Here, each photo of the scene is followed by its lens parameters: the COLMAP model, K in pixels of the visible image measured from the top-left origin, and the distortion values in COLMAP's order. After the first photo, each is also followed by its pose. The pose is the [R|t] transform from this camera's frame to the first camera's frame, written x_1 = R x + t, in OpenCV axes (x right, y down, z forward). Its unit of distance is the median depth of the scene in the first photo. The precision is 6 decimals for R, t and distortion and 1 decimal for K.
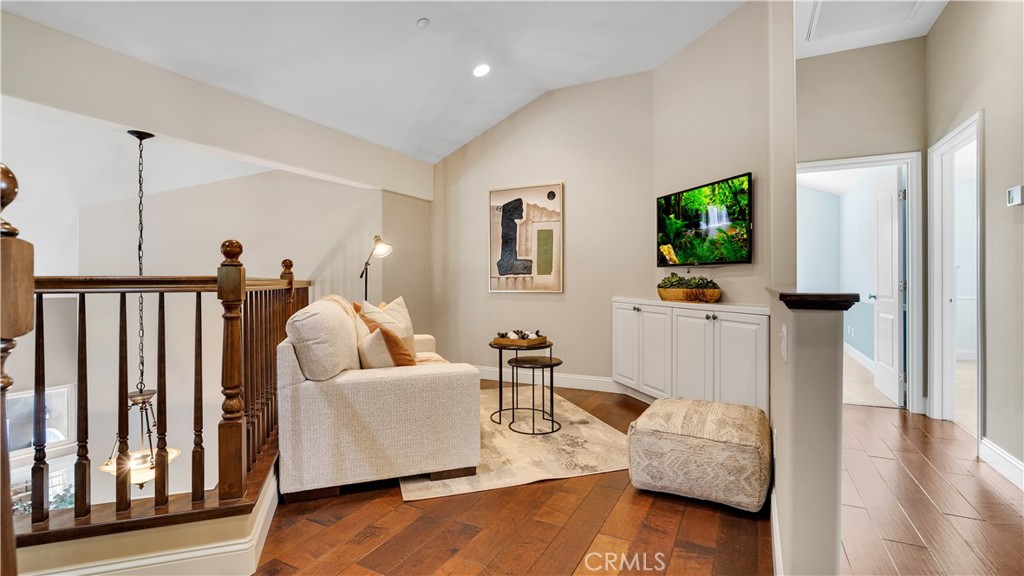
lens RADIAL K [[469.5, 0, 511.7], [0, 469.5, 283.1], [0, 0, 1]] dist [0.000022, -0.000001]
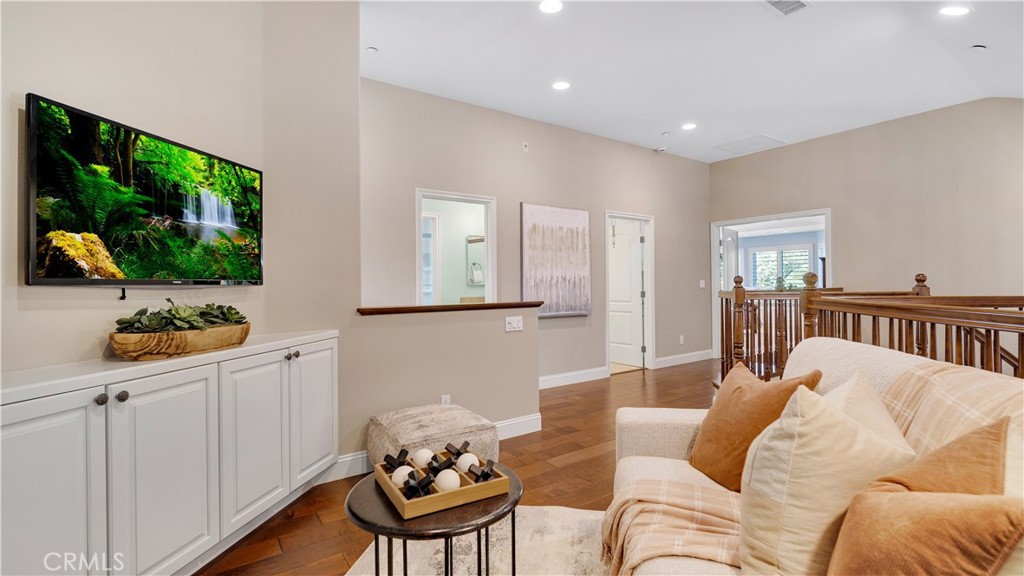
lens RADIAL K [[469.5, 0, 512.0], [0, 469.5, 285.9], [0, 0, 1]] dist [0.000022, -0.000001]
pose [[-0.870207, 0.004289, 0.492667, -0.216071], [0.006957, 0.999969, 0.003583, -0.038837], [-0.492637, 0.006546, -0.870210, 1.319773]]
